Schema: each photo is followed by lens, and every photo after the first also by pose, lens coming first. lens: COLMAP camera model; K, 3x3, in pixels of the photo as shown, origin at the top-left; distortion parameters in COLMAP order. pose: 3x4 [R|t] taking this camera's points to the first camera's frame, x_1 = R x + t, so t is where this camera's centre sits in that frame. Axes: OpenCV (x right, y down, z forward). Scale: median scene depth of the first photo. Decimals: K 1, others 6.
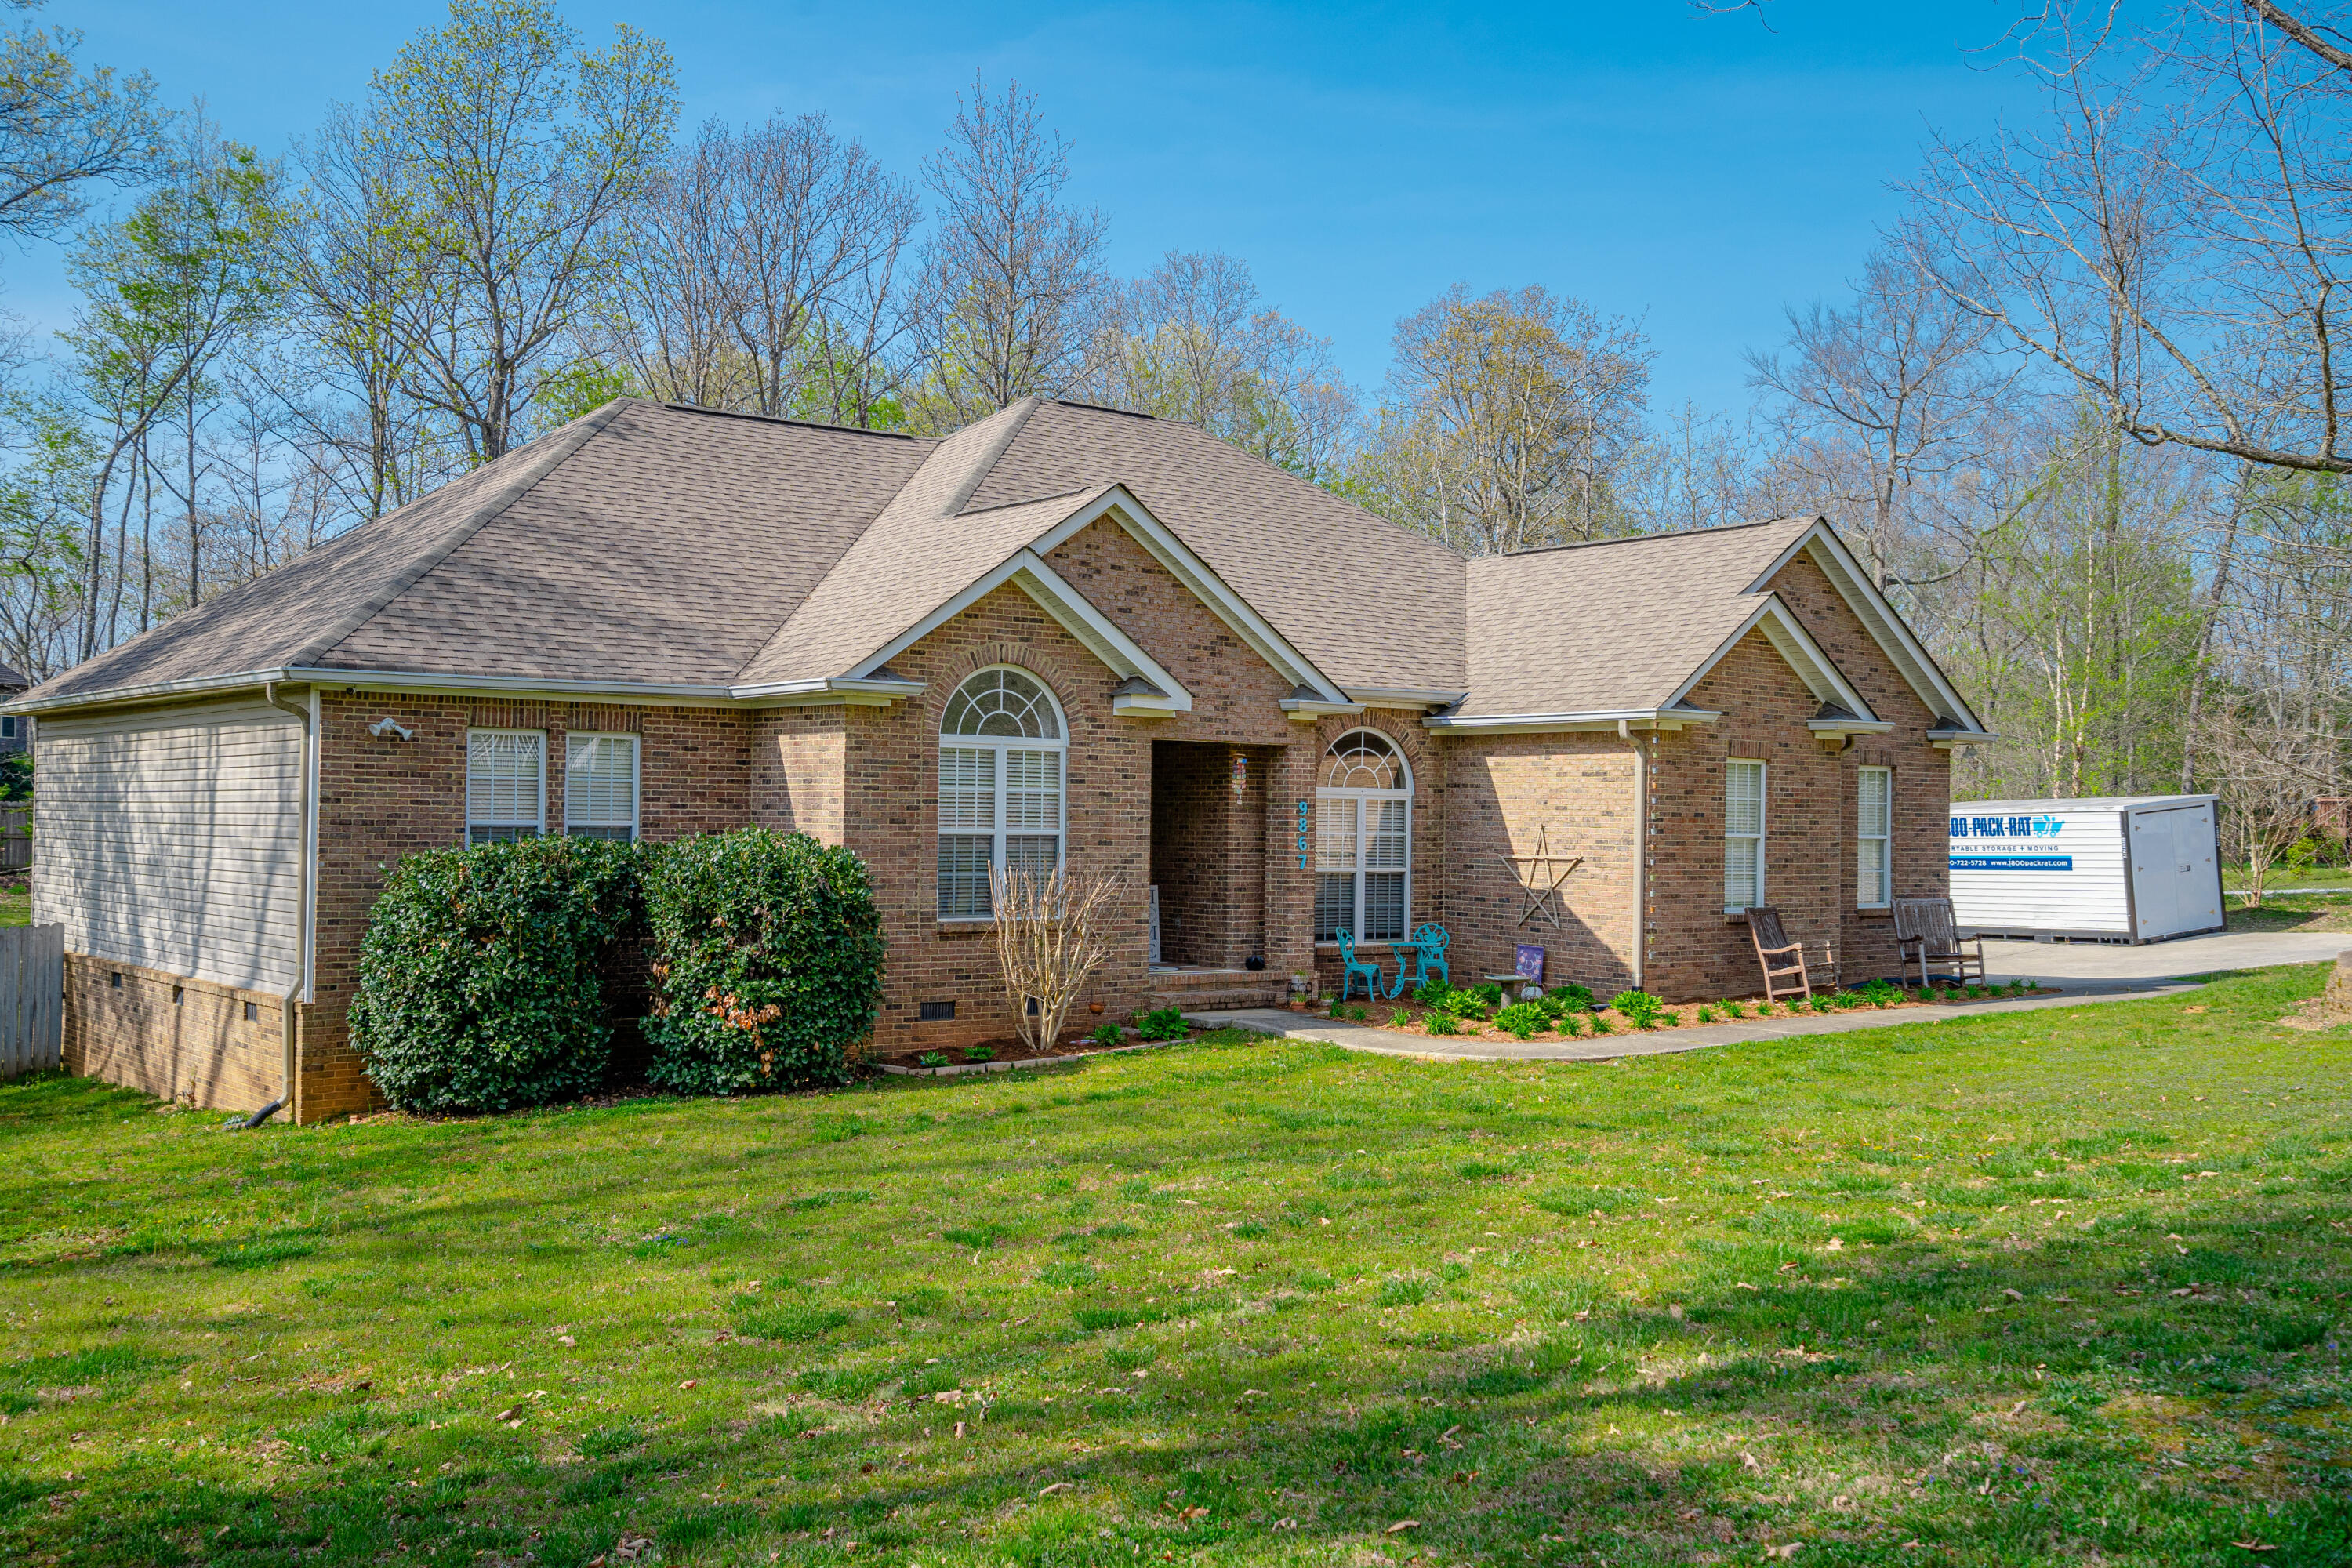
lens RADIAL K [[2264.4, 0, 1173.1], [0, 2264.4, 789.9], [0, 0, 1]] dist [0.064972, 0.042650]
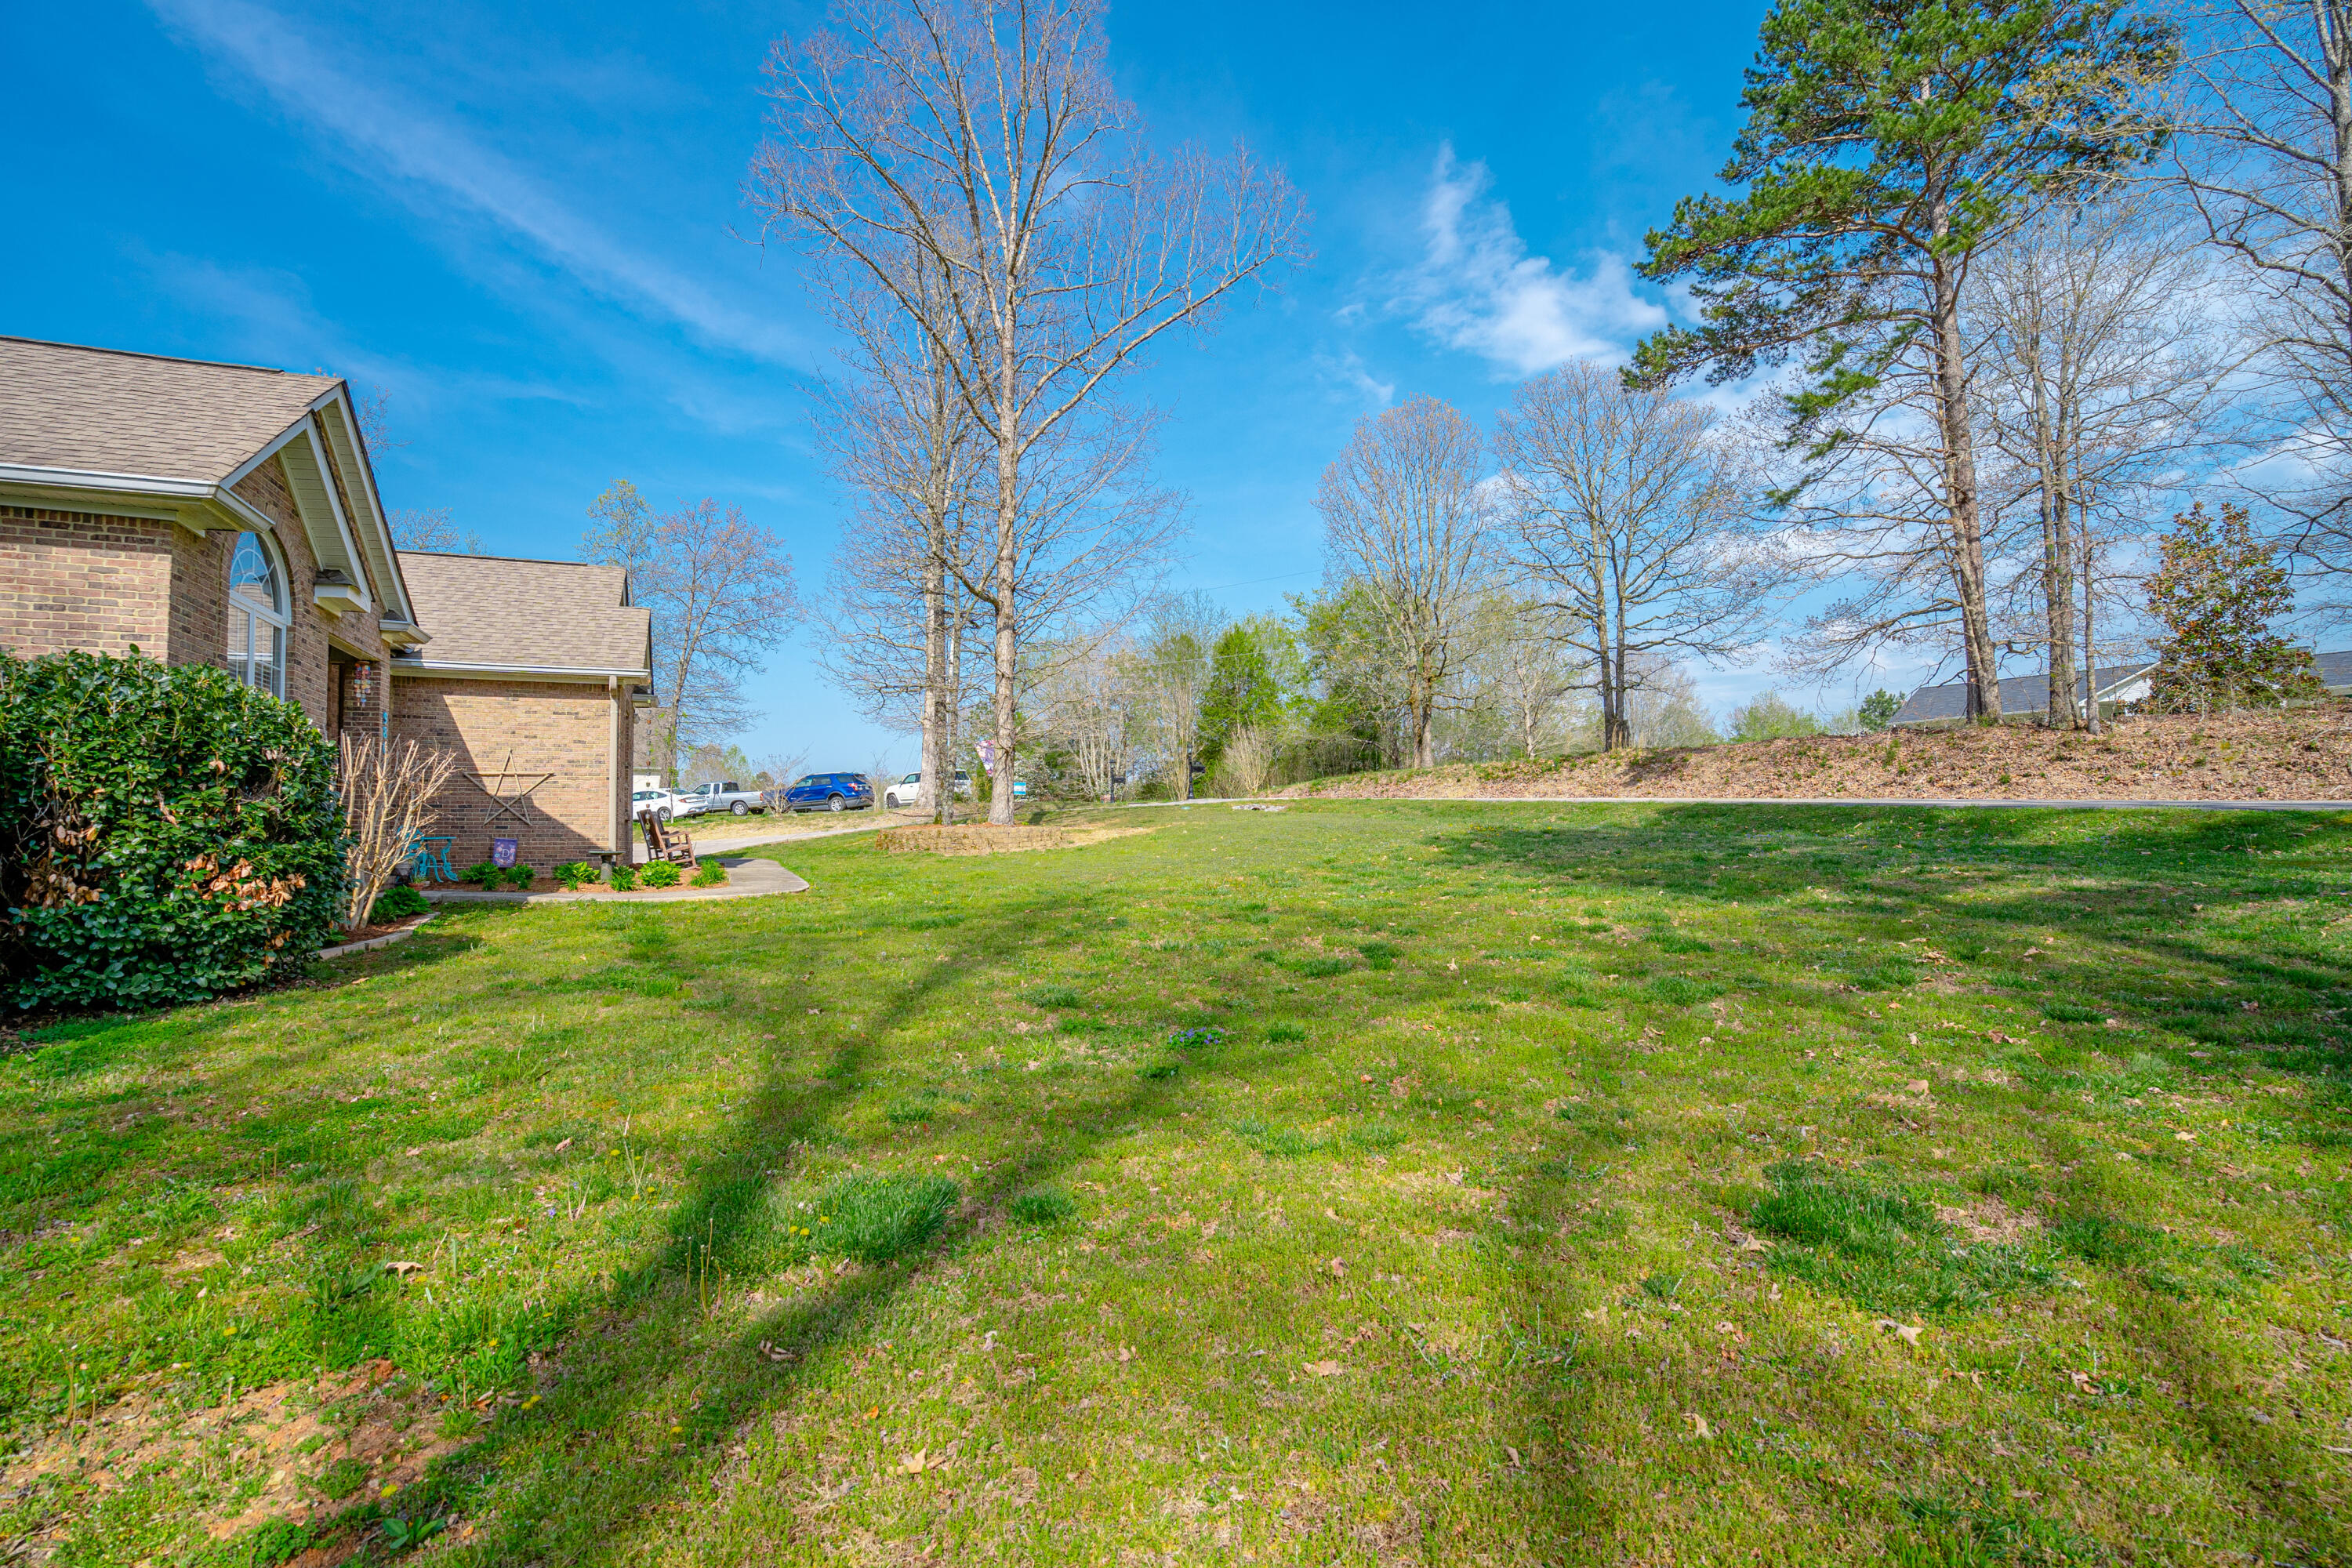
lens RADIAL K [[1075.4, 0, 1172.5], [0, 1075.4, 790.6], [0, 0, 1]] dist [-0.059295, 0.021524]
pose [[0.258708, 0.026179, 0.965601, -0.378258], [-0.000796, 0.999638, -0.026889, 0.063454], [-0.965955, 0.006188, 0.258636, 0.517040]]
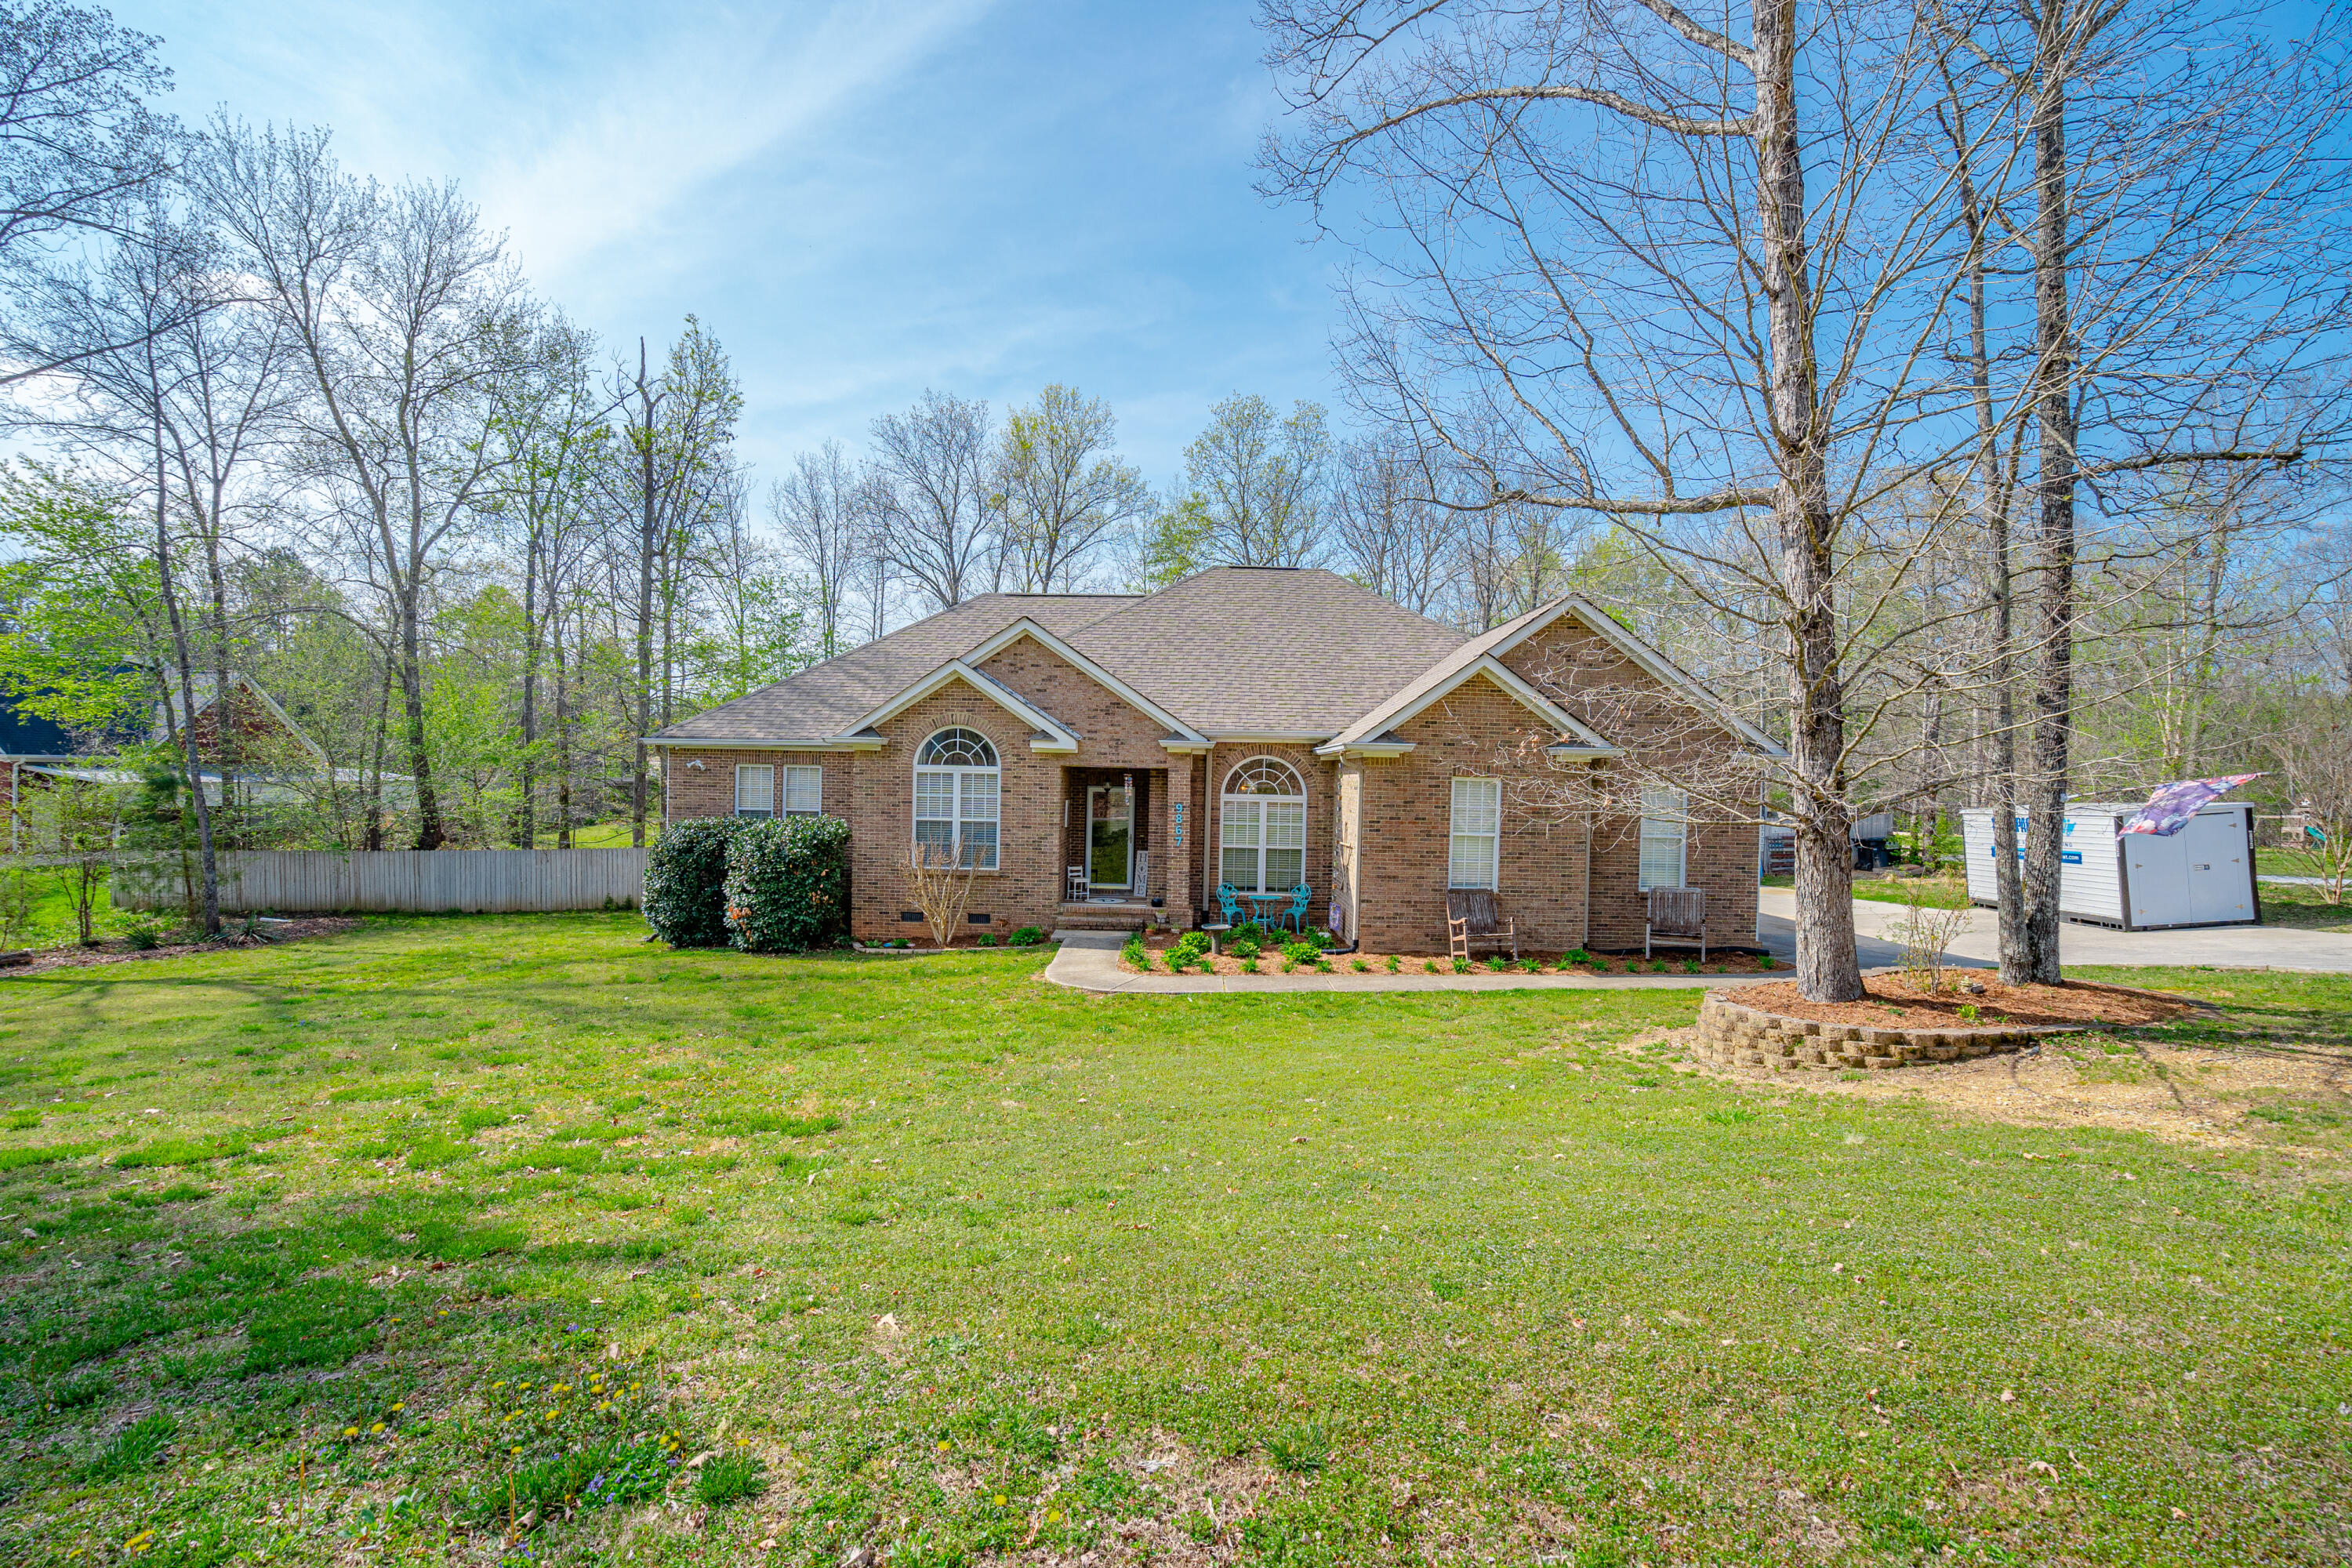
lens RADIAL K [[1075.4, 0, 1172.5], [0, 1075.4, 790.6], [0, 0, 1]] dist [-0.059295, 0.021524]
pose [[0.783714, 0.012387, -0.620999, 0.565221], [-0.002378, 0.999854, 0.016942, -0.018268], [0.621118, -0.011801, 0.783629, 0.436122]]
